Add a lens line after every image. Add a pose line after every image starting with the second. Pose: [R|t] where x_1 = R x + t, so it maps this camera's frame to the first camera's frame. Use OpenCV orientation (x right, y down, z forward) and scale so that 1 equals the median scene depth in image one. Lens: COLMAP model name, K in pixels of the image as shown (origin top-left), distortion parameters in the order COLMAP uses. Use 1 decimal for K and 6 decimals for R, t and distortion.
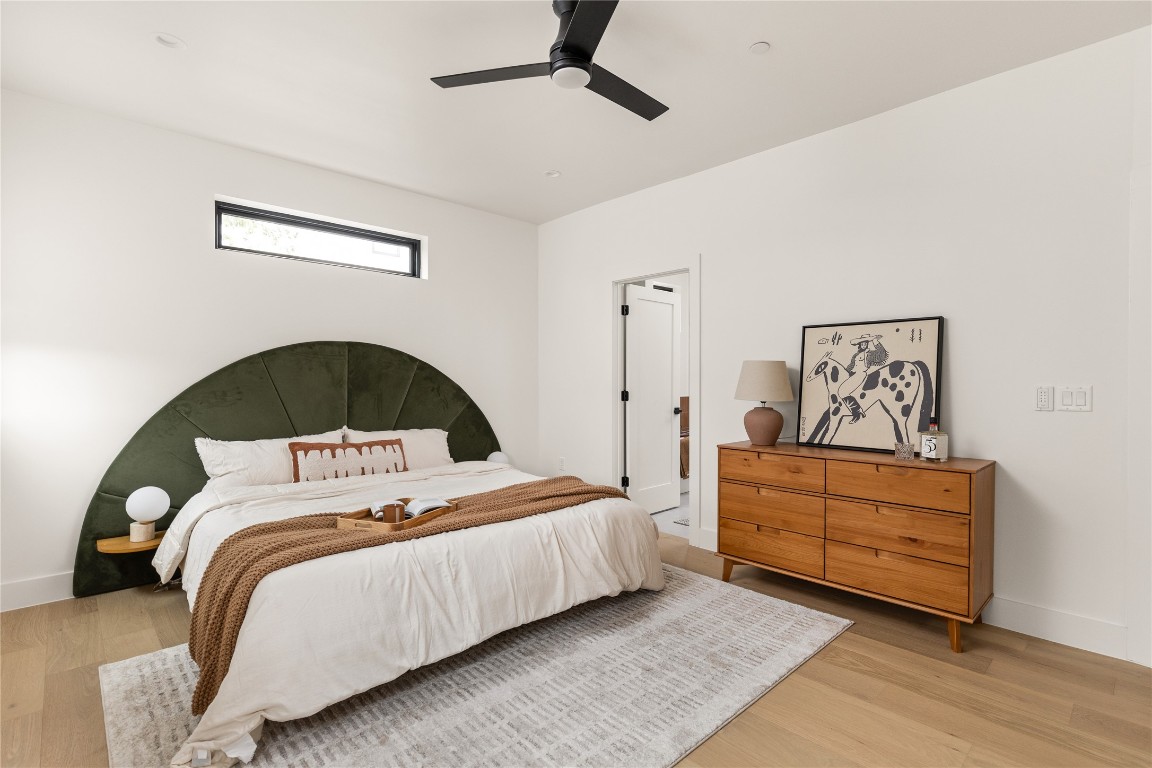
lens RADIAL K [[543.2, 0, 576.0], [0, 543.2, 384.0], [0, 0, 1]] dist [0.015581, -0.000110]
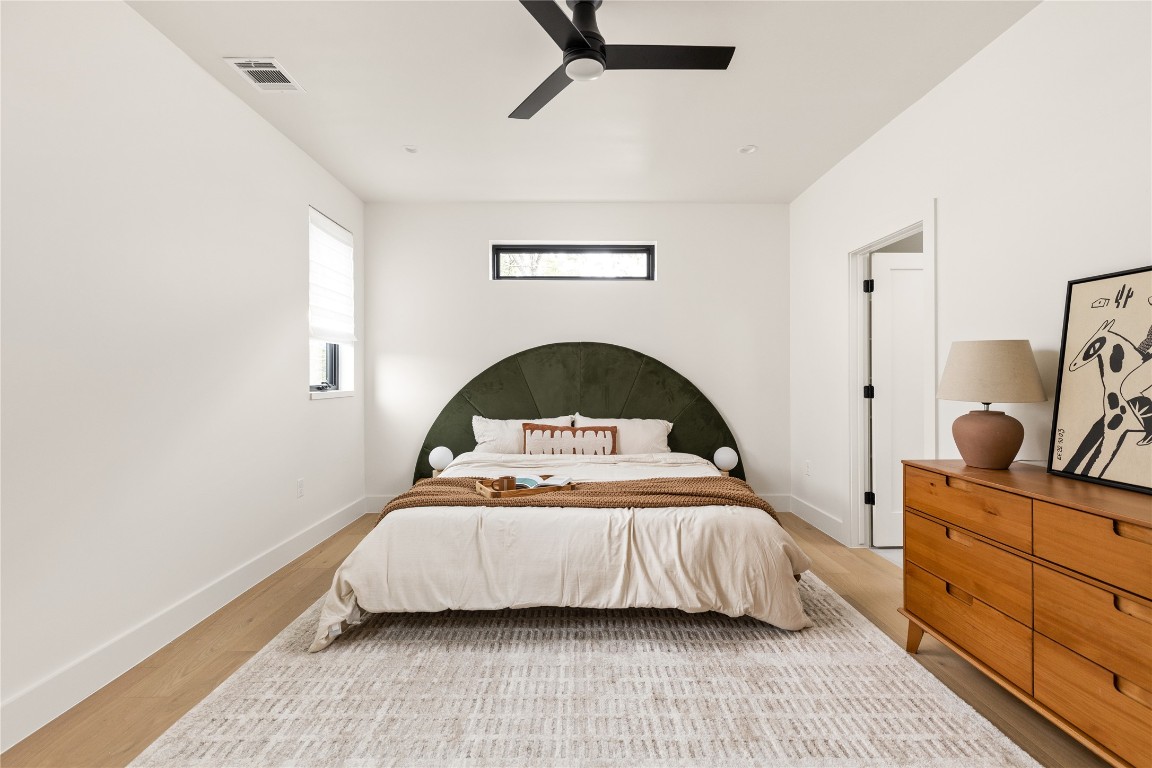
lens RADIAL K [[515.0, 0, 578.8], [0, 515.0, 375.9], [0, 0, 1]] dist [0.015397, -0.000374]
pose [[0.739930, -0.003725, -0.672674, 0.413734], [-0.000891, 0.999978, -0.006516, 0.004647], [0.672683, 0.005421, 0.739911, 0.199148]]
